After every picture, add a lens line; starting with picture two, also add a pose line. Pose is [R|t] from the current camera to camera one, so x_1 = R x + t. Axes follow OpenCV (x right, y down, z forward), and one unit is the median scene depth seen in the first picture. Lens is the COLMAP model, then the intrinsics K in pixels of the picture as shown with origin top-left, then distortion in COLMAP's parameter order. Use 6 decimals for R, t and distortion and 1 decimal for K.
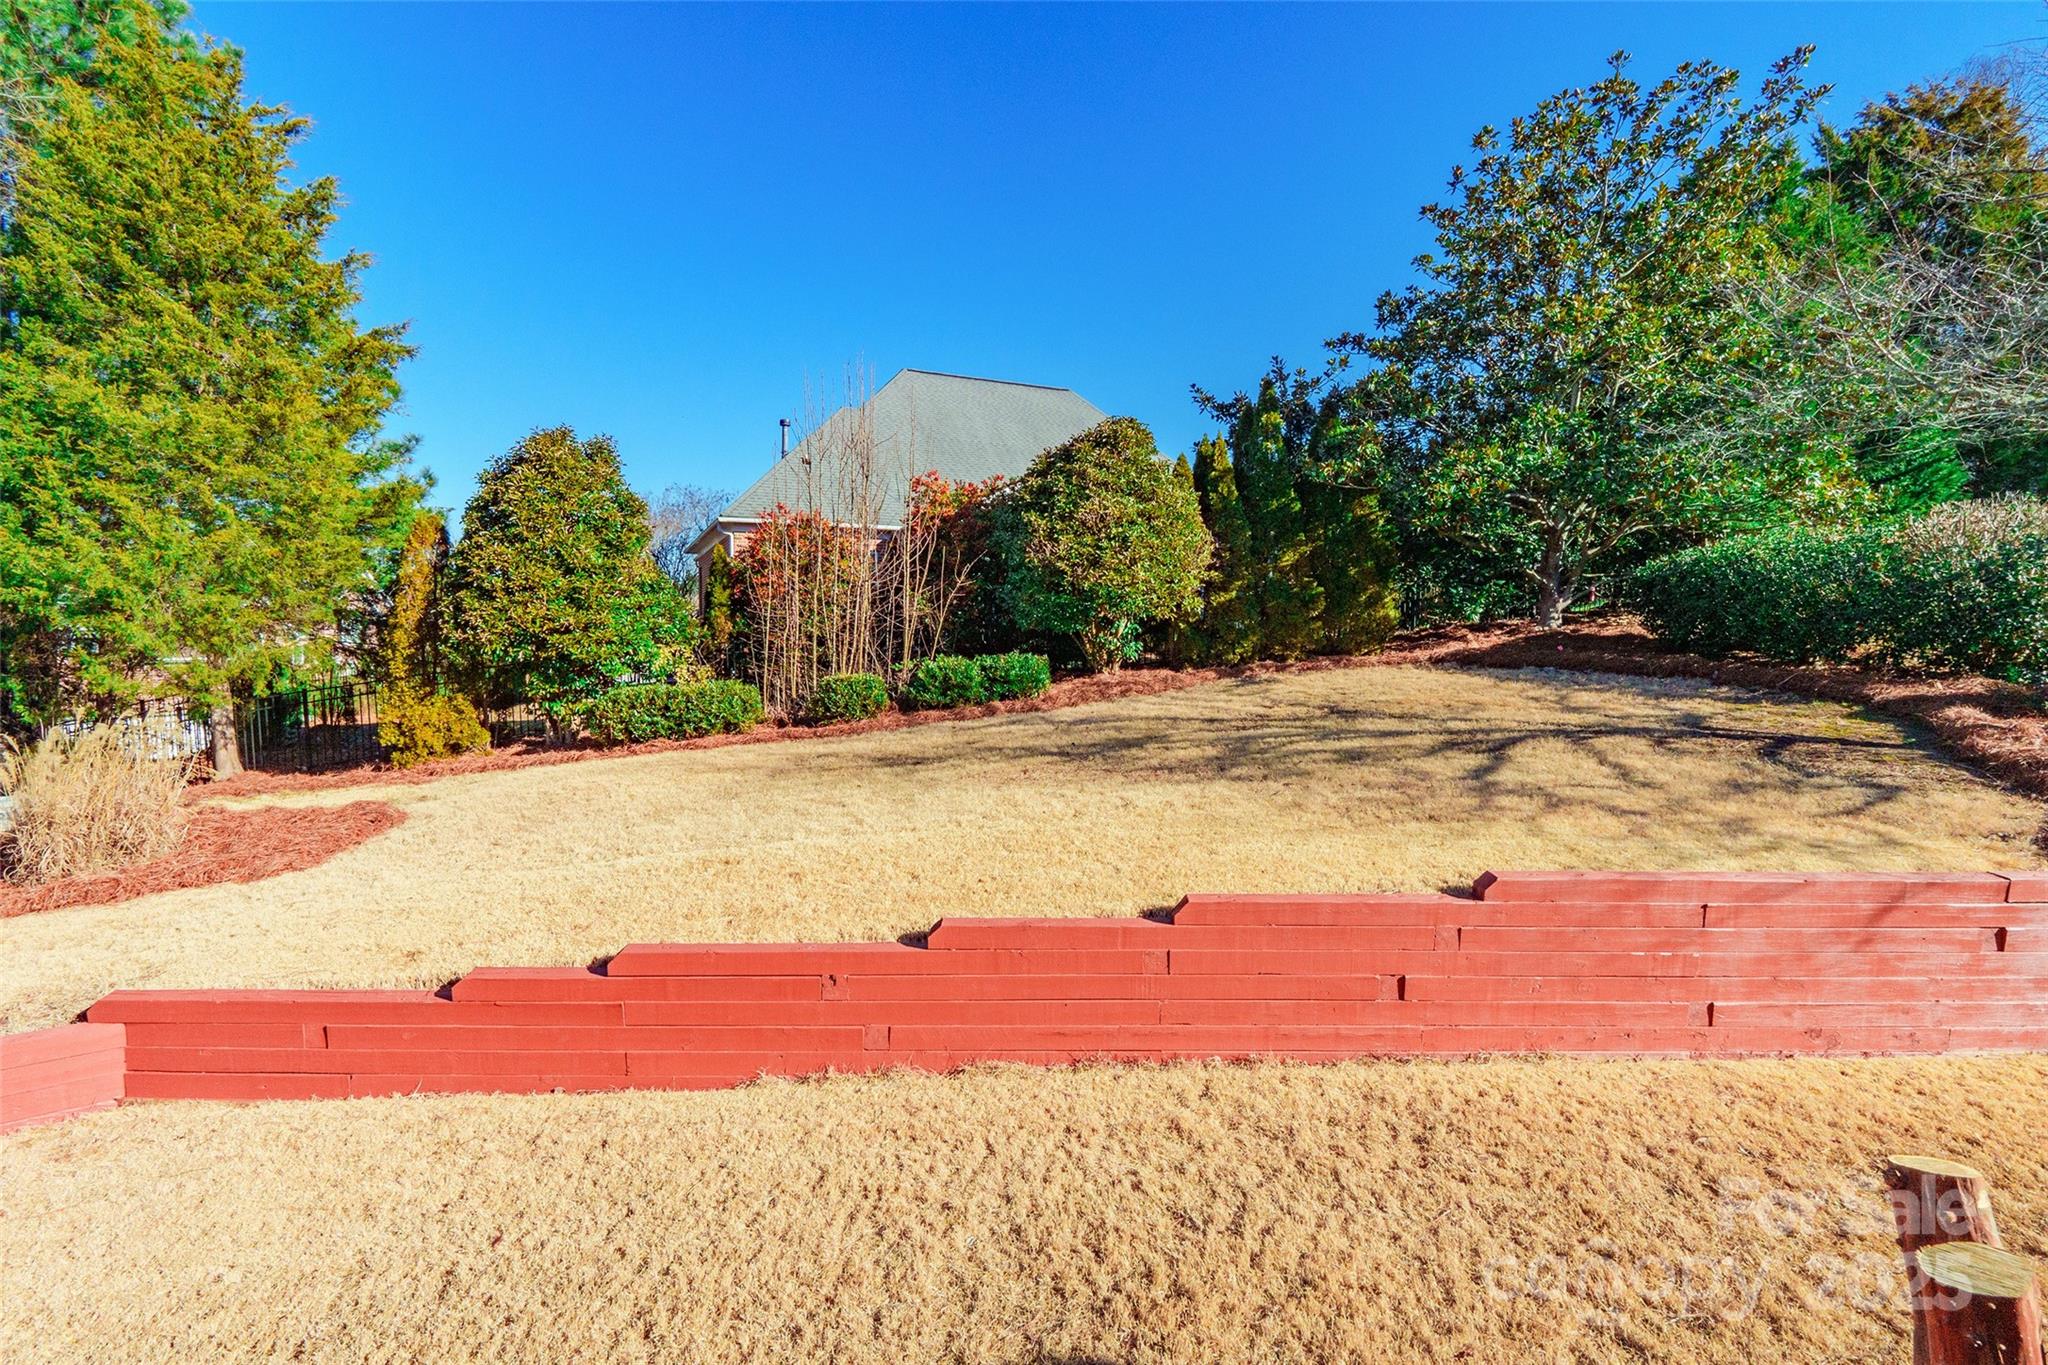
lens RADIAL K [[967.7, 0, 1032.3], [0, 967.7, 646.0], [0, 0, 1]] dist [-0.001851, -0.000387]
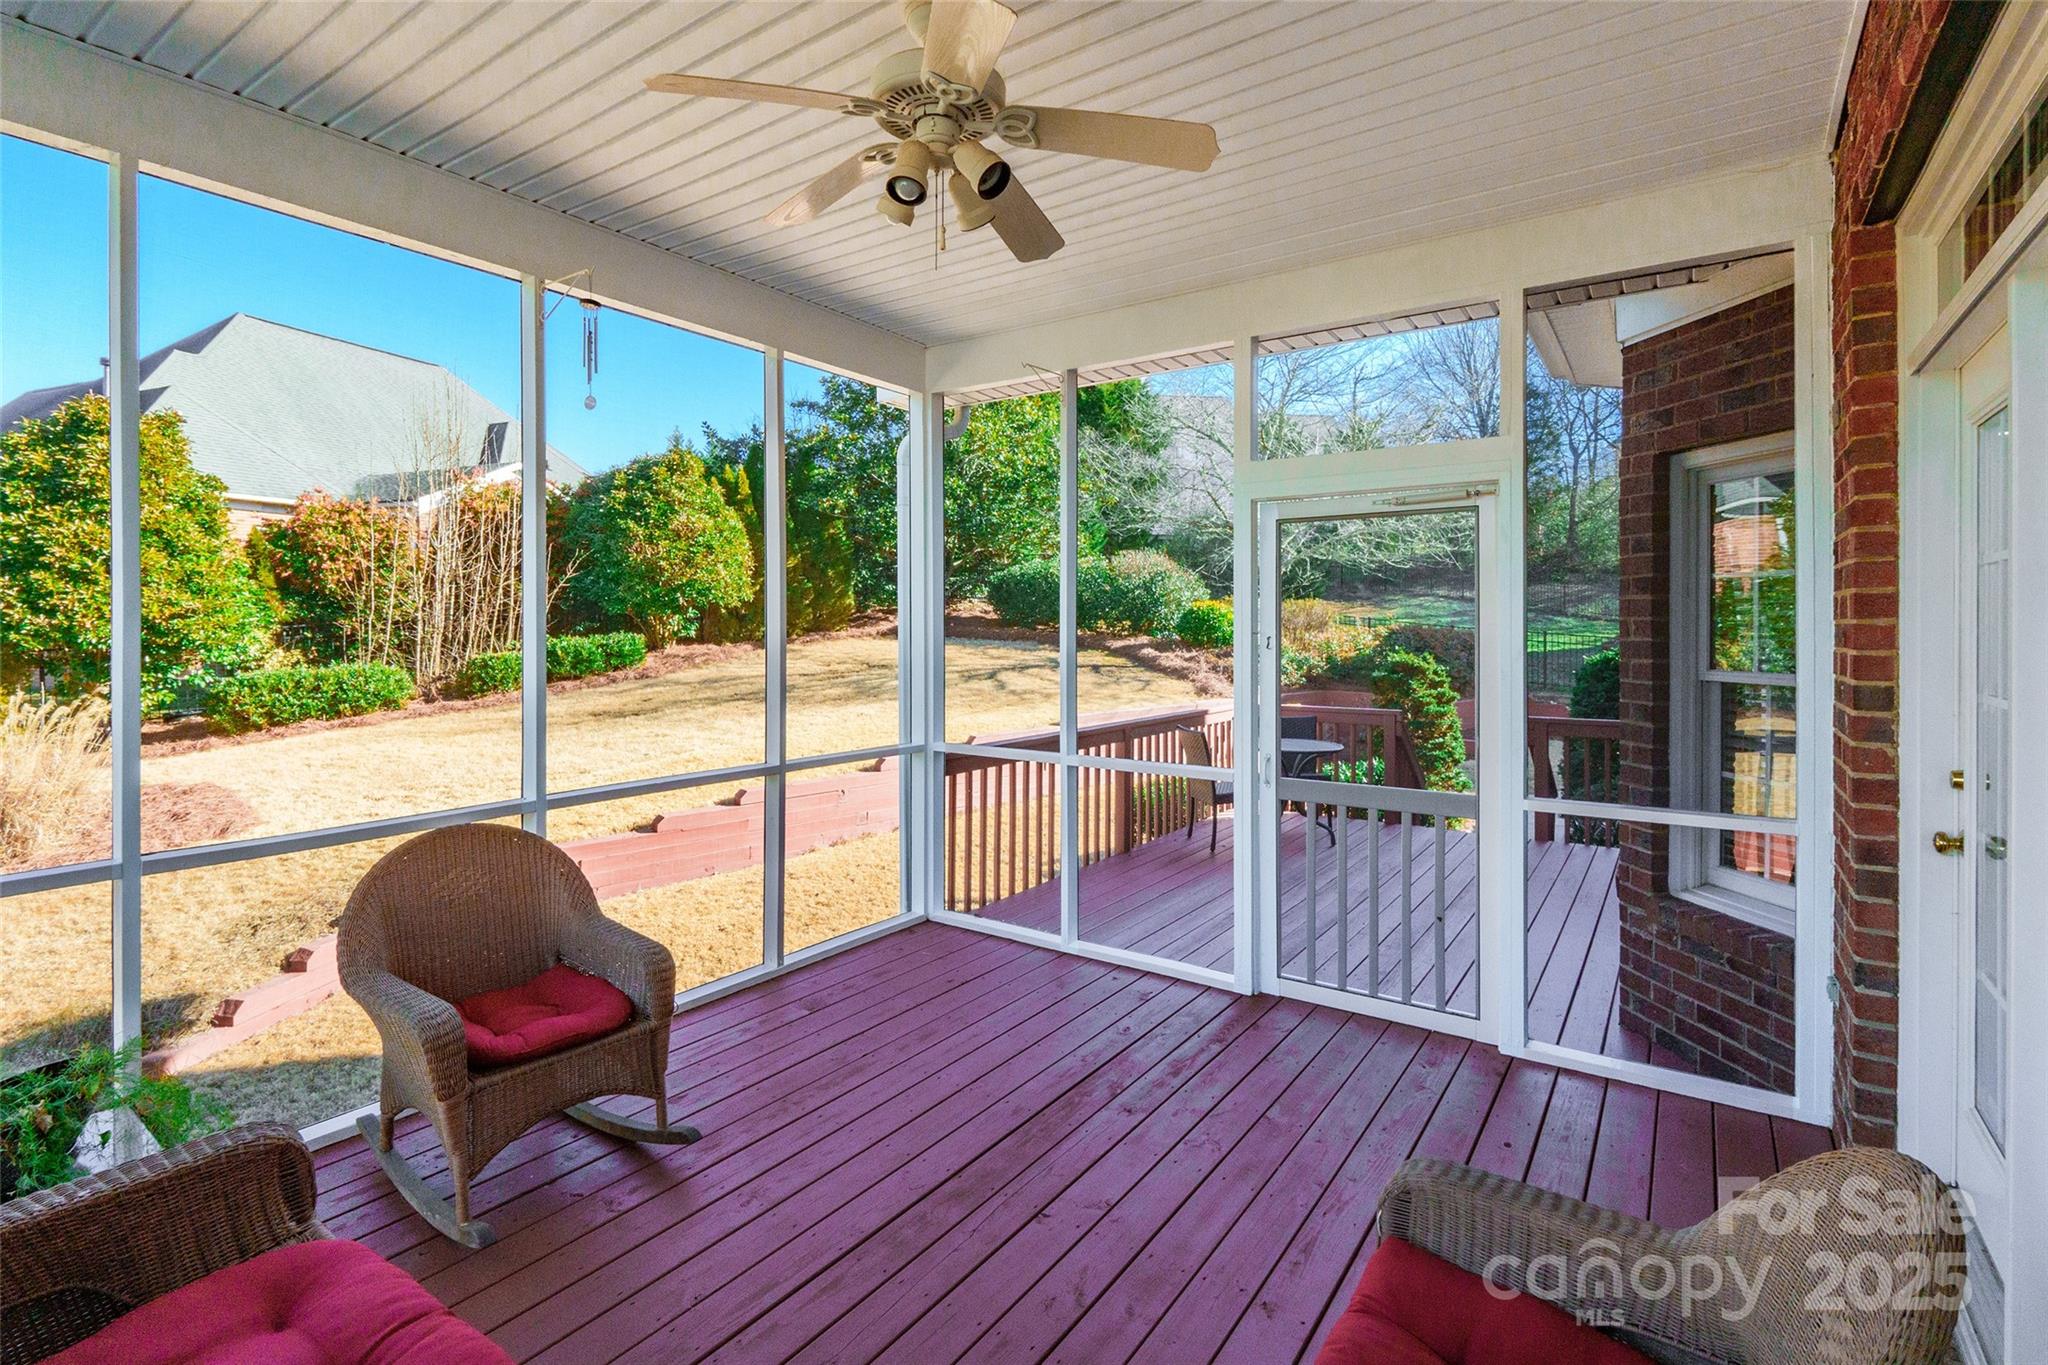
lens RADIAL K [[967.7, 0, 1032.3], [0, 967.7, 646.0], [0, 0, 1]] dist [-0.001851, -0.000387]
pose [[0.716948, -0.024487, 0.696697, -0.534563], [0.011573, 0.999663, 0.023225, 0.001670], [-0.697031, -0.008588, 0.716990, -0.280974]]
